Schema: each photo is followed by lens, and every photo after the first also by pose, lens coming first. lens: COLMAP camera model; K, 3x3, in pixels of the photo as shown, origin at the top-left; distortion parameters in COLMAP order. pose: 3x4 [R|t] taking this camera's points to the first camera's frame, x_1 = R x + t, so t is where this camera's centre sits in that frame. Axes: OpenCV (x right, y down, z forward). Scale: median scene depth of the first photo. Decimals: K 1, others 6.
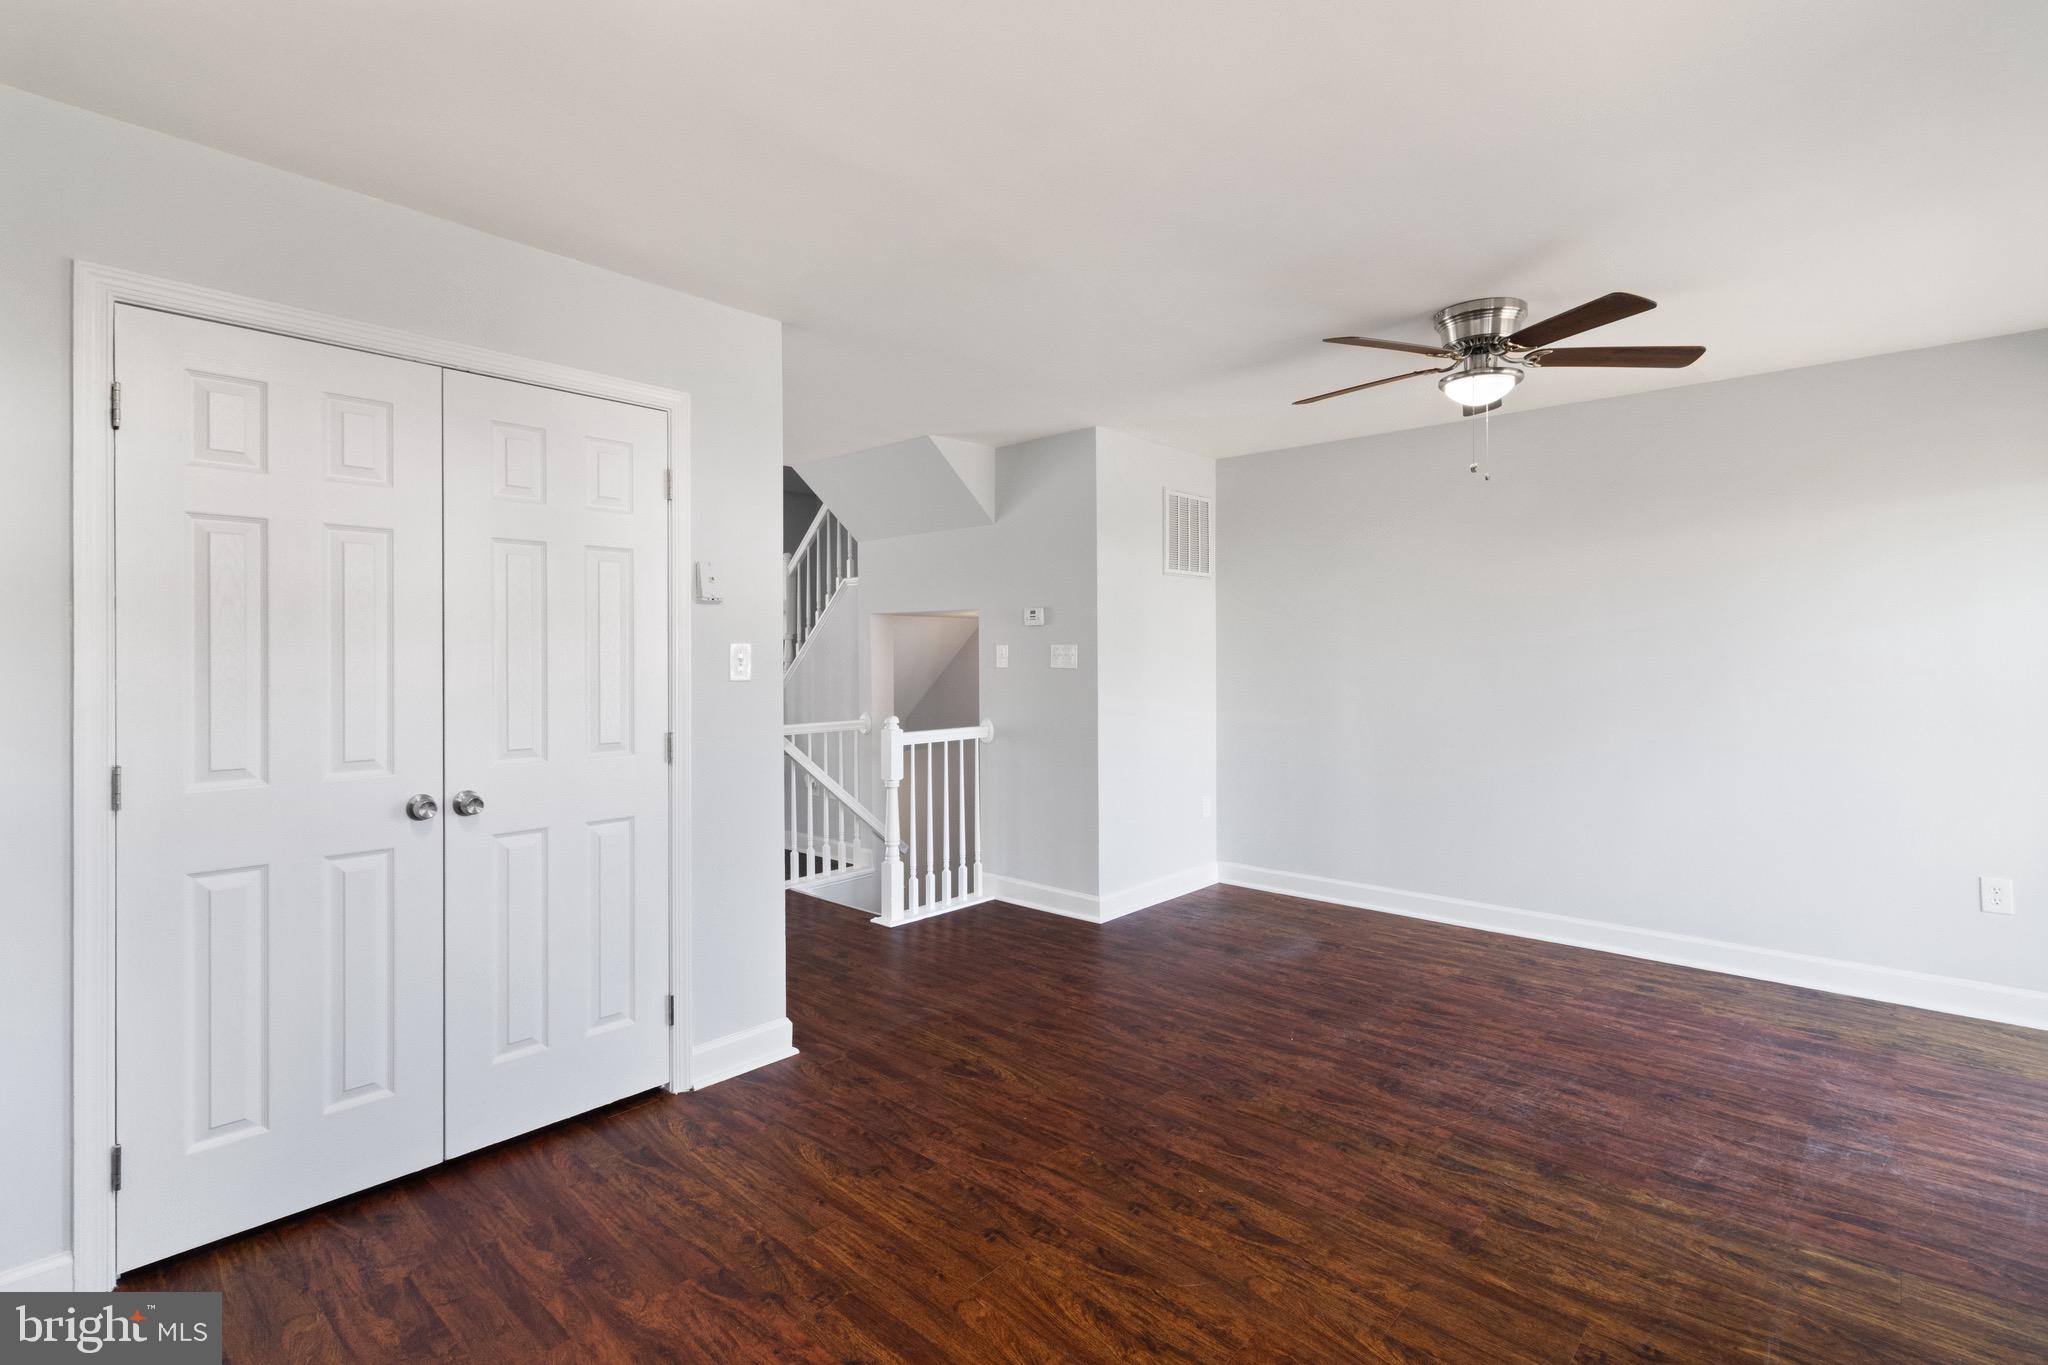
lens RADIAL K [[962.8, 0, 1009.8], [0, 962.8, 672.8], [0, 0, 1]] dist [0.000672, -0.001068]
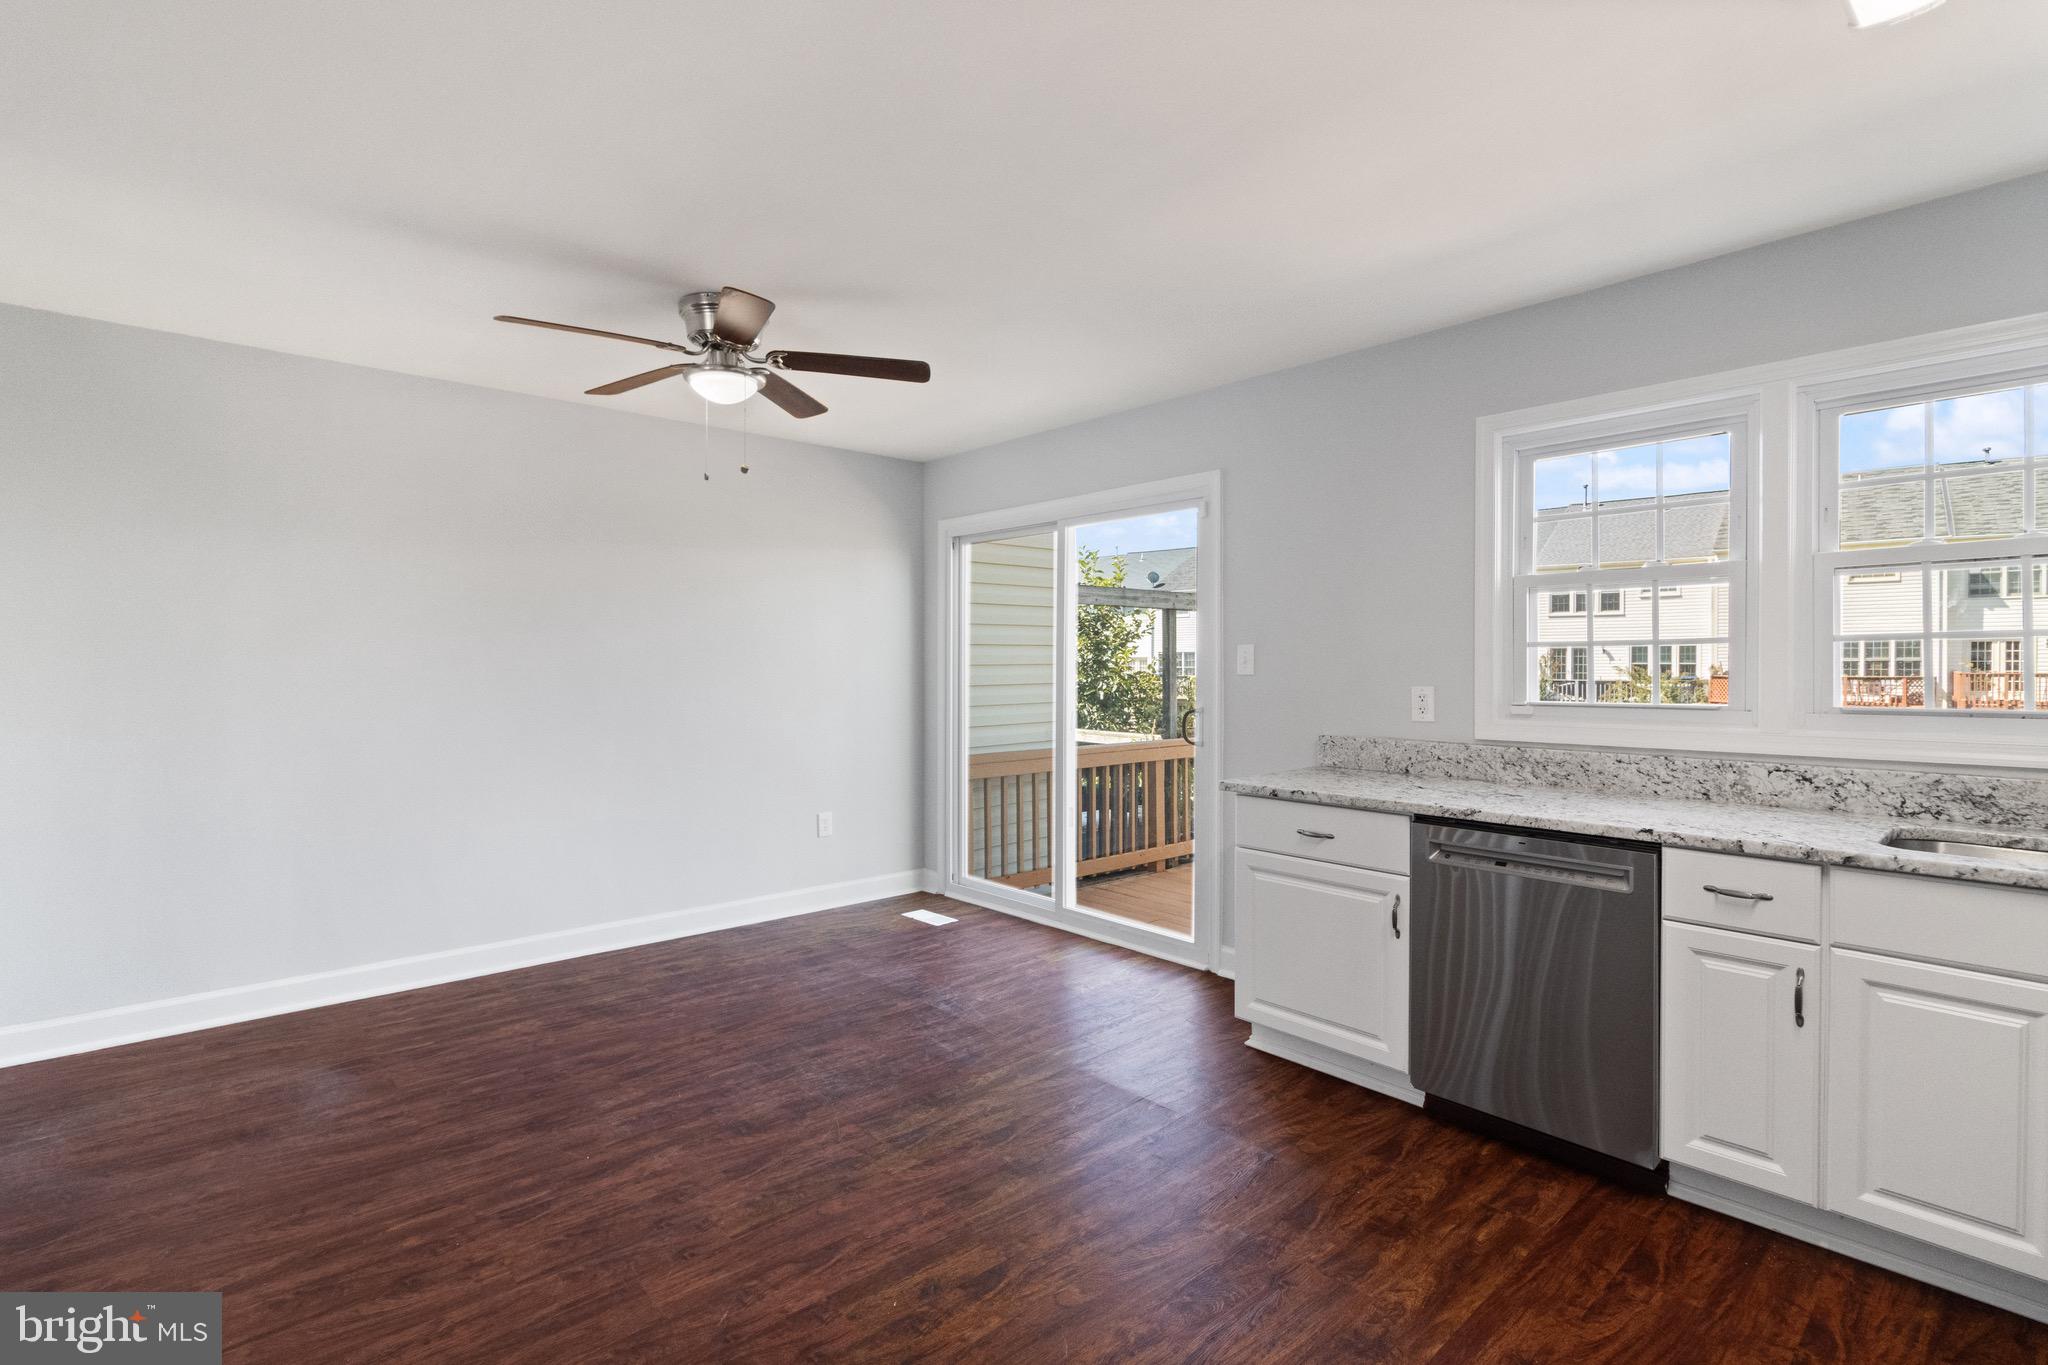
lens RADIAL K [[962.8, 0, 1025.6], [0, 962.8, 669.2], [0, 0, 1]] dist [0.000672, -0.001068]
pose [[0.084133, 0.000917, 0.996454, -0.498782], [0.013594, 0.999905, -0.002068, -0.001137], [-0.996362, 0.013719, 0.084113, 0.661057]]
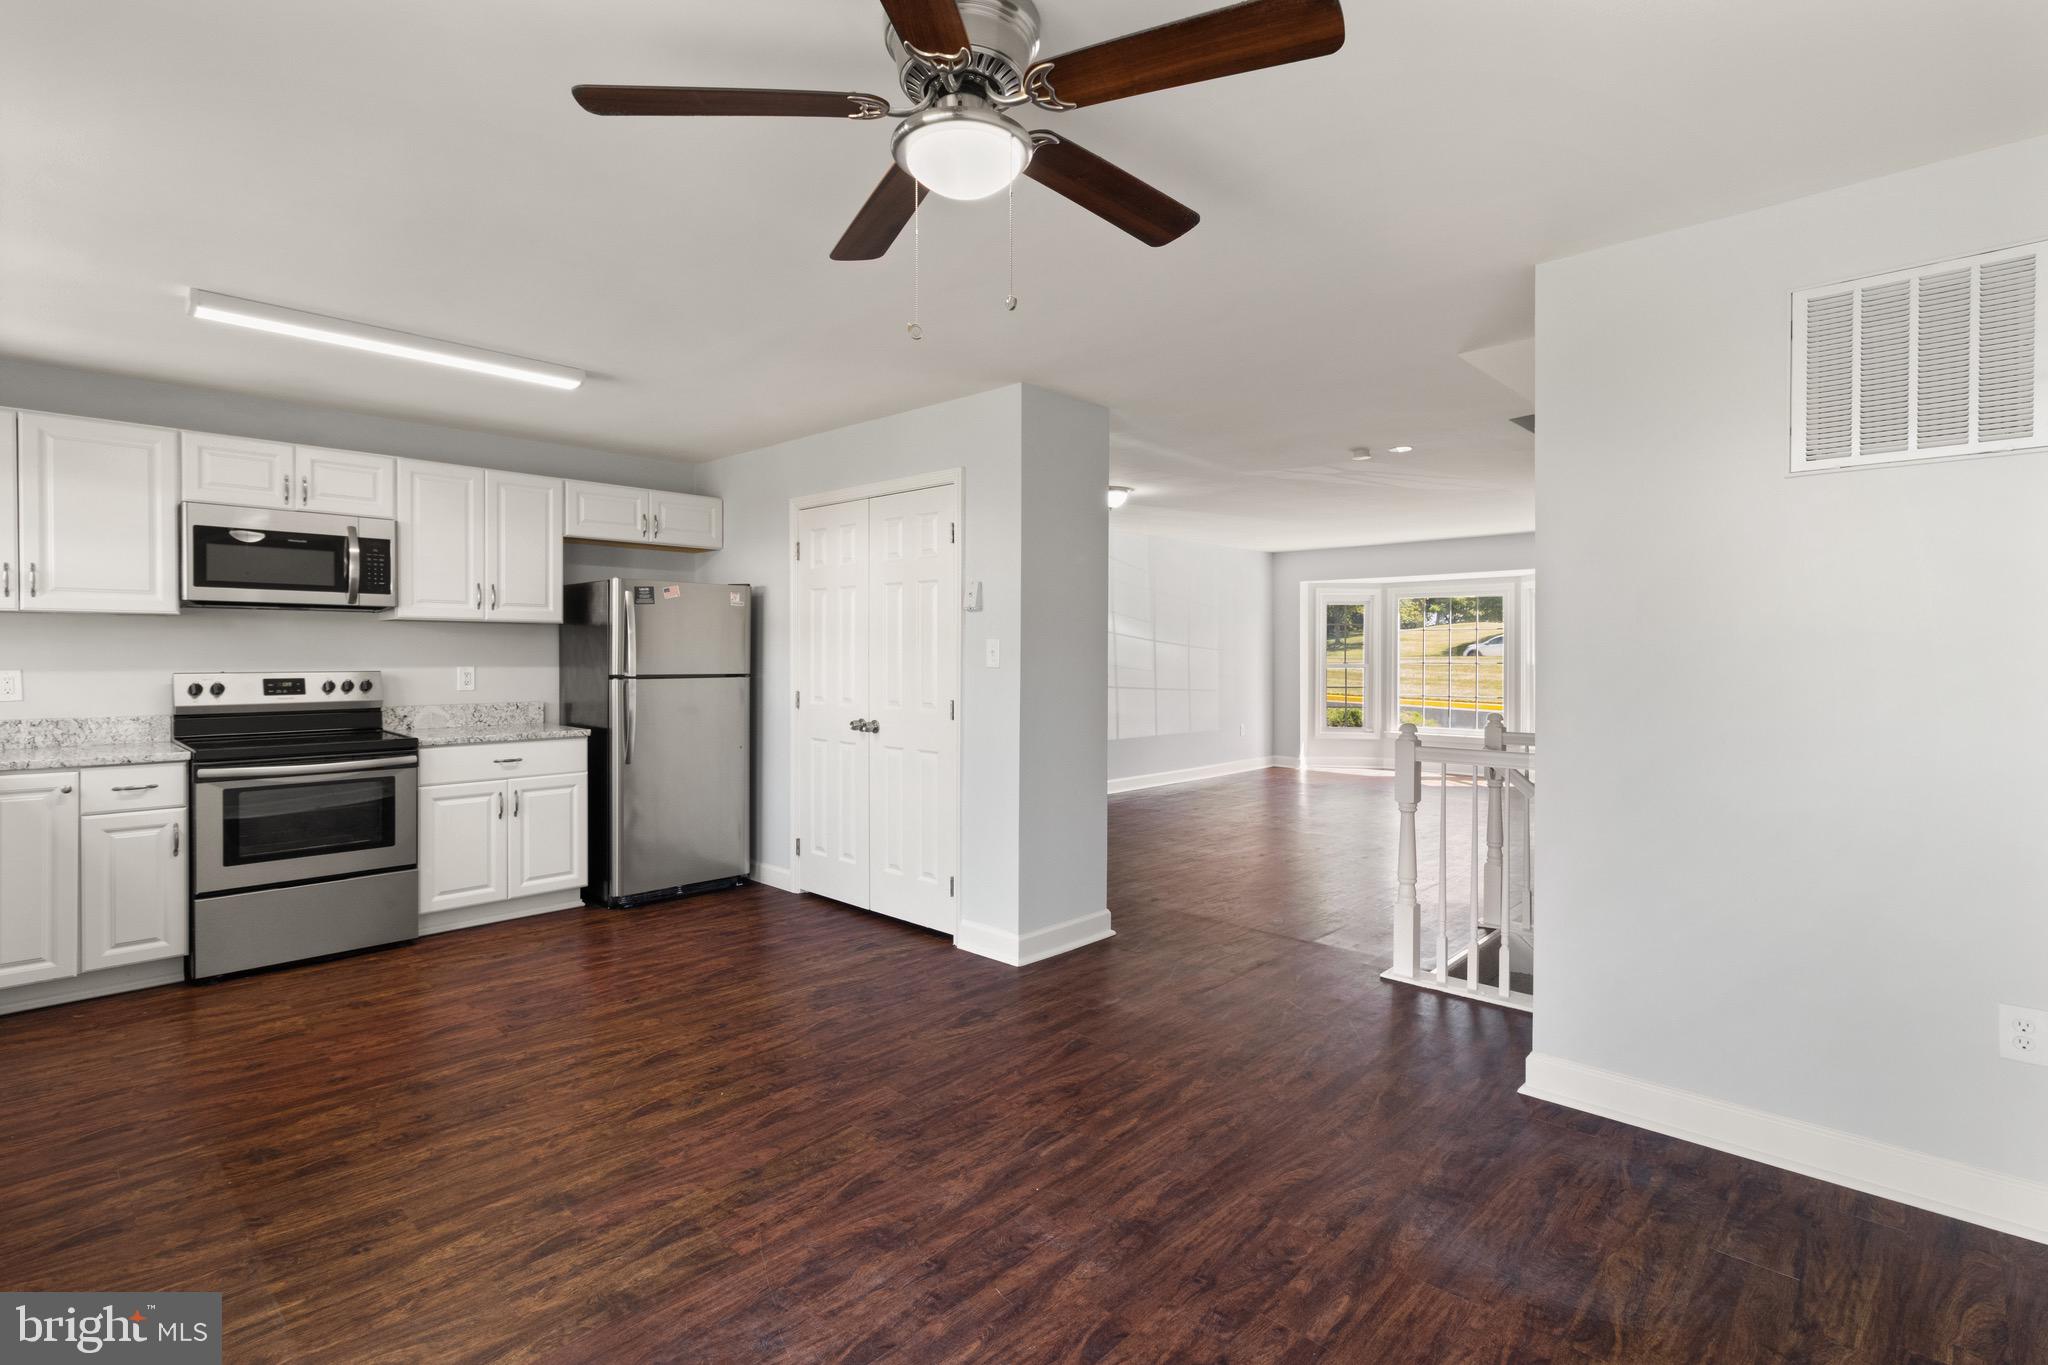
lens RADIAL K [[962.8, 0, 1023.5], [0, 962.8, 657.6], [0, 0, 1]] dist [0.000672, -0.001068]
pose [[-0.013243, 0.009070, -0.999871, 1.128379], [-0.018379, 0.999788, 0.009313, -0.017928], [0.999743, 0.018500, -0.013073, 1.123504]]
